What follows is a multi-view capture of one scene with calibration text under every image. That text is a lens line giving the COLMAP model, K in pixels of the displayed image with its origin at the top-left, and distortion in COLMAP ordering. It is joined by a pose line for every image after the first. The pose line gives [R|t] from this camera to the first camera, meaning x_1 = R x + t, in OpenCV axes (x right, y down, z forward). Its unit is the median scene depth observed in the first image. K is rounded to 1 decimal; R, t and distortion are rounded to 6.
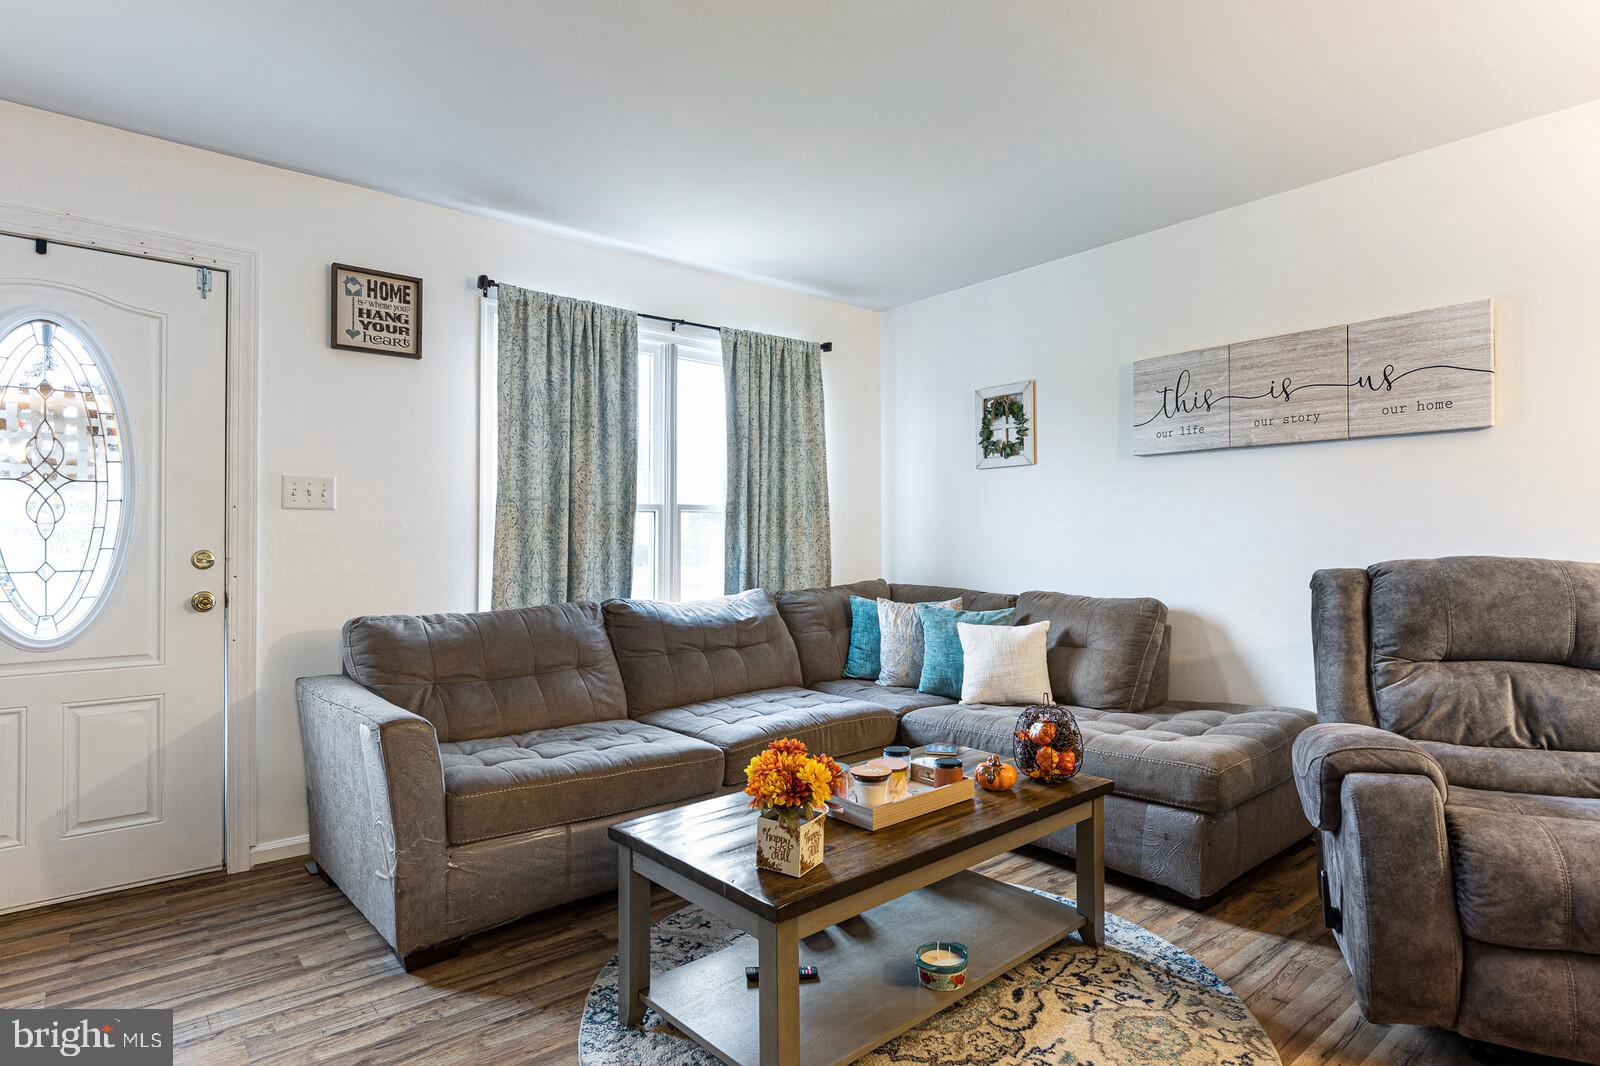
lens RADIAL K [[855.9, 0, 785.7], [0, 855.9, 534.3], [0, 0, 1]] dist [-0.004610, -0.000457]
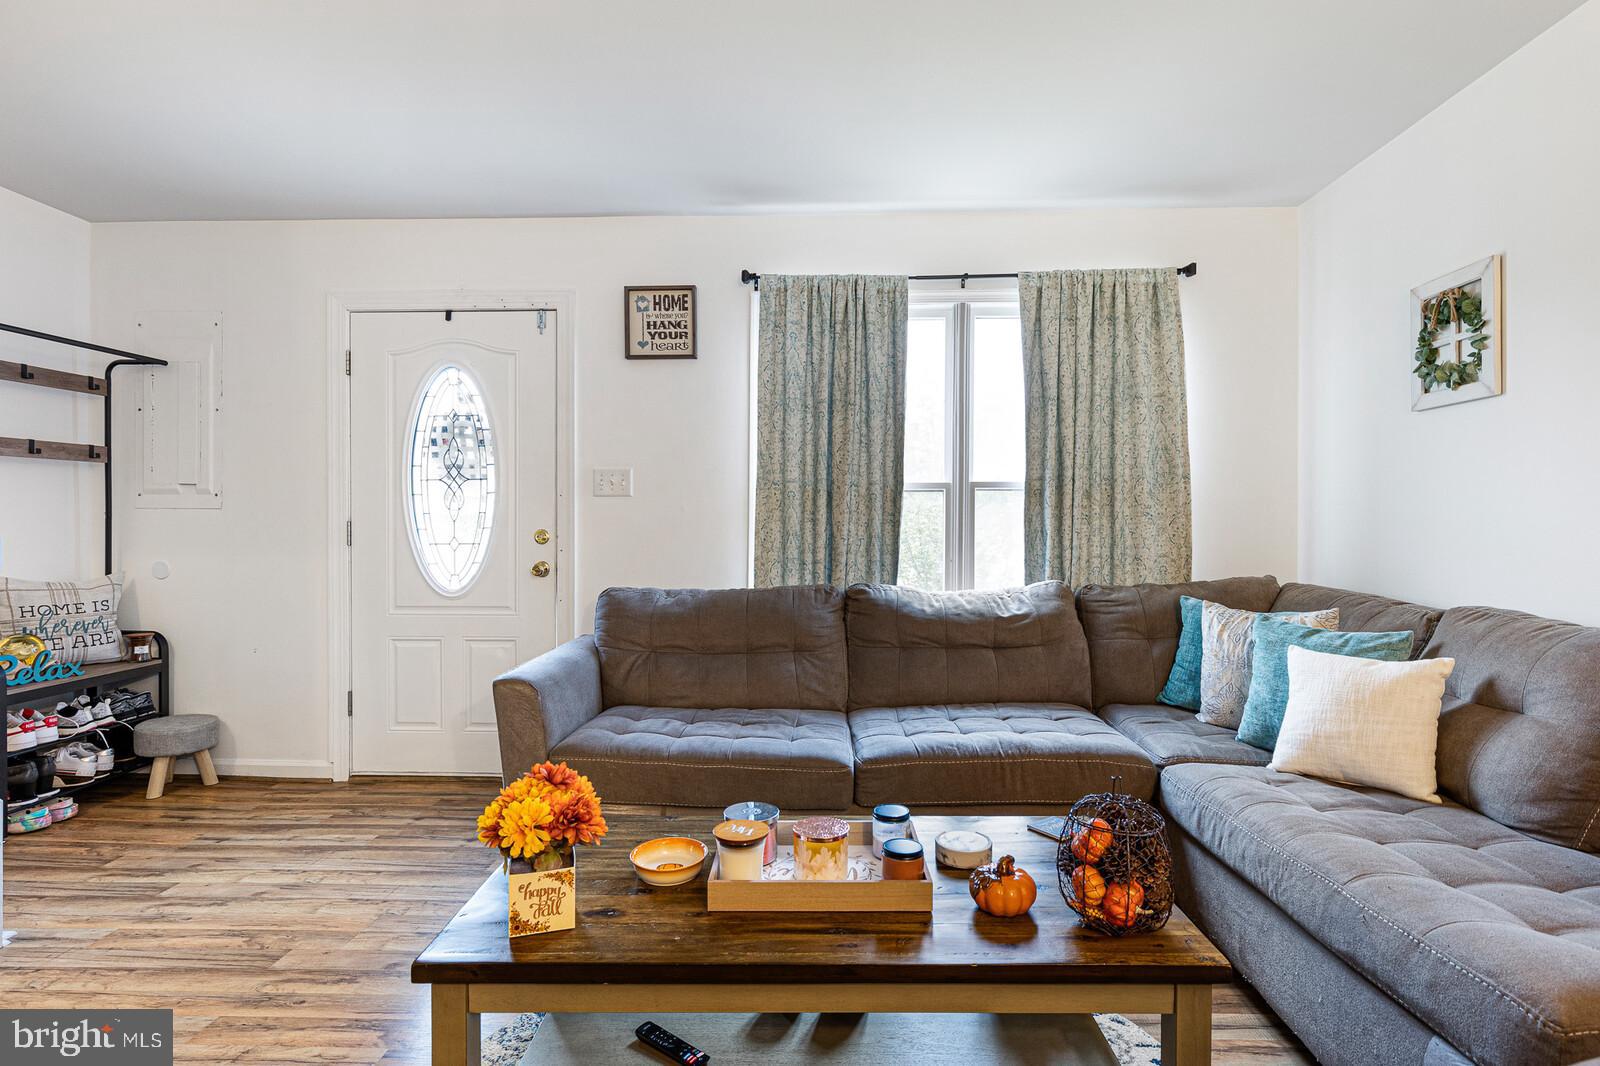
lens RADIAL K [[797.2, 0, 784.1], [0, 797.2, 533.9], [0, 0, 1]] dist [-0.006761, 0.002768]
pose [[0.743710, 0.009599, -0.668434, 0.327175], [0.003883, 0.999818, 0.018678, 0.003422], [0.668491, -0.016486, 0.743537, 0.284350]]
